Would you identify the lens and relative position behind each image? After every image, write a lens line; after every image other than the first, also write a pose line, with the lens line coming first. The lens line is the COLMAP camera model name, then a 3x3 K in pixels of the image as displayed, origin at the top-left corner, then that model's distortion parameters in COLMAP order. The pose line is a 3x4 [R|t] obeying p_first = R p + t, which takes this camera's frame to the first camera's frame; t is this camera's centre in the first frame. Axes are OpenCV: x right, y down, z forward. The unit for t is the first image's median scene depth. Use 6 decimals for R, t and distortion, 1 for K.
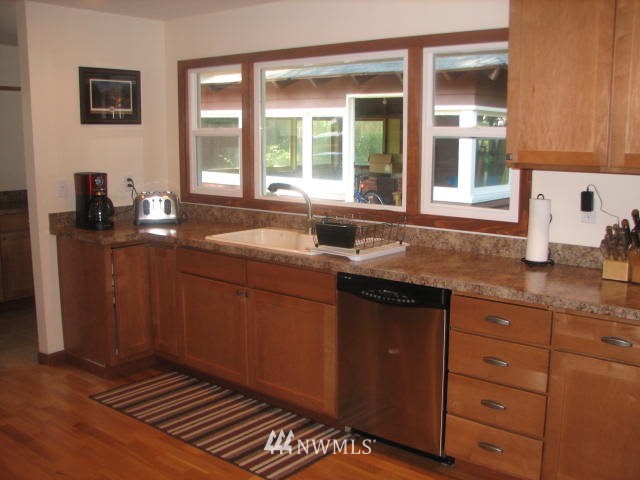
lens RADIAL K [[675.0, 0, 319.8], [0, 675.0, 240.7], [0, 0, 1]] dist [-0.115819, 0.000000]
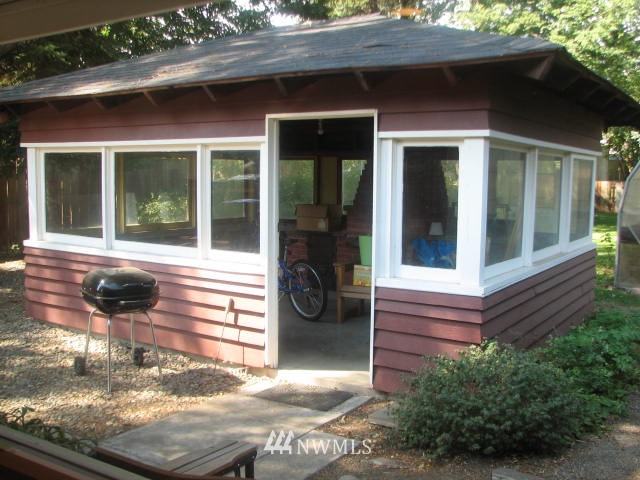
lens RADIAL K [[675.0, 0, 320.0], [0, 675.0, 238.9], [0, 0, 1]] dist [-0.115819, 0.000000]
pose [[0.992390, -0.006013, 0.122989, 0.011333], [0.013955, 0.997864, -0.063817, -0.054955], [-0.122342, 0.065047, 0.990354, 0.337958]]
